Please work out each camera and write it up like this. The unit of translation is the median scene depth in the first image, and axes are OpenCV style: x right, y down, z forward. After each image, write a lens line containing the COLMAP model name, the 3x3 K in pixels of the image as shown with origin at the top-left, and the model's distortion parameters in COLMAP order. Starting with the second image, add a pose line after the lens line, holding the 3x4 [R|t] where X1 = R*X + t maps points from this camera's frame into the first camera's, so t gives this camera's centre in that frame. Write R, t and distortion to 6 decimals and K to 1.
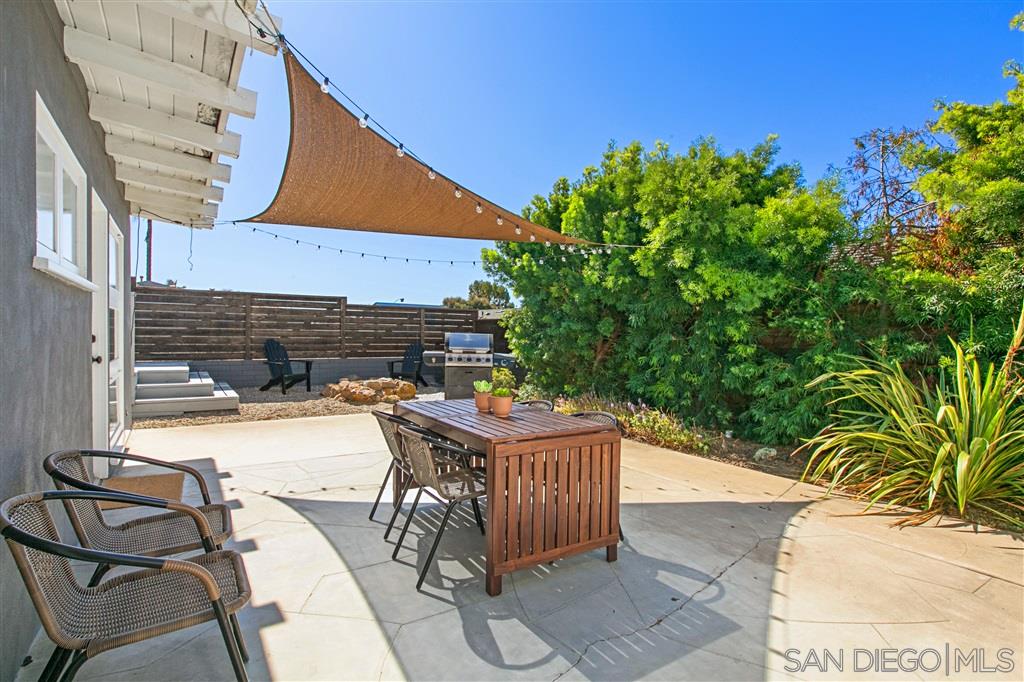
lens RADIAL K [[510.2, 0, 512.0], [0, 510.2, 341.0], [0, 0, 1]] dist [-0.003071, -0.000486]
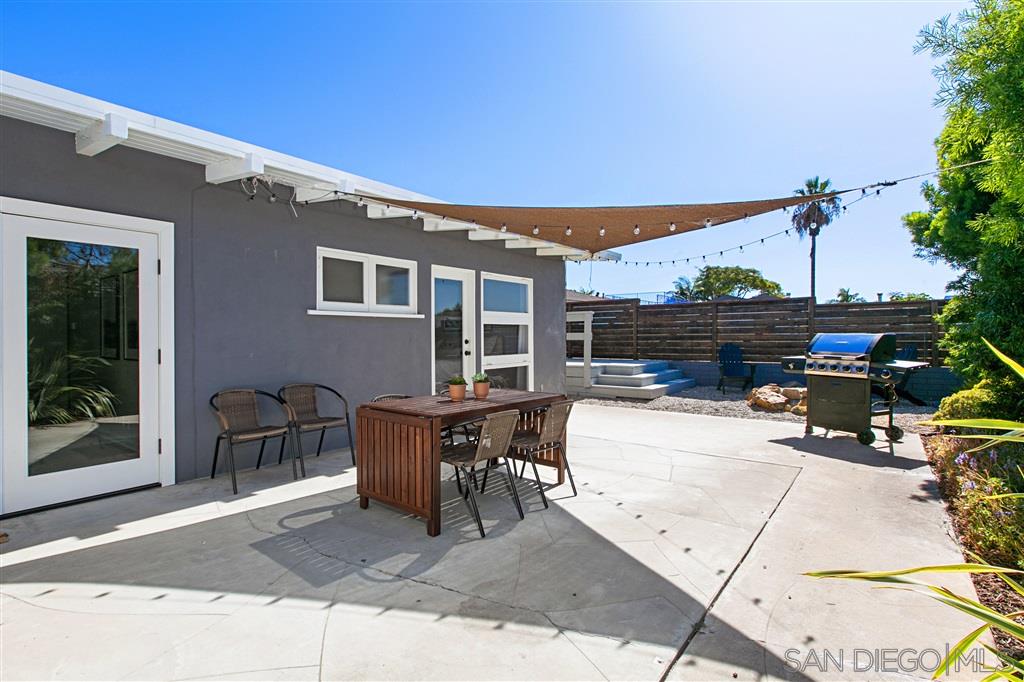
lens RADIAL K [[483.8, 0, 512.0], [0, 483.8, 341.0], [0, 0, 1]] dist [-0.003082, -0.000196]
pose [[0.311656, -0.009451, -0.950148, 0.737163], [-0.003142, 0.999935, -0.010977, 0.009885], [0.950190, 0.006406, 0.311606, 0.489020]]
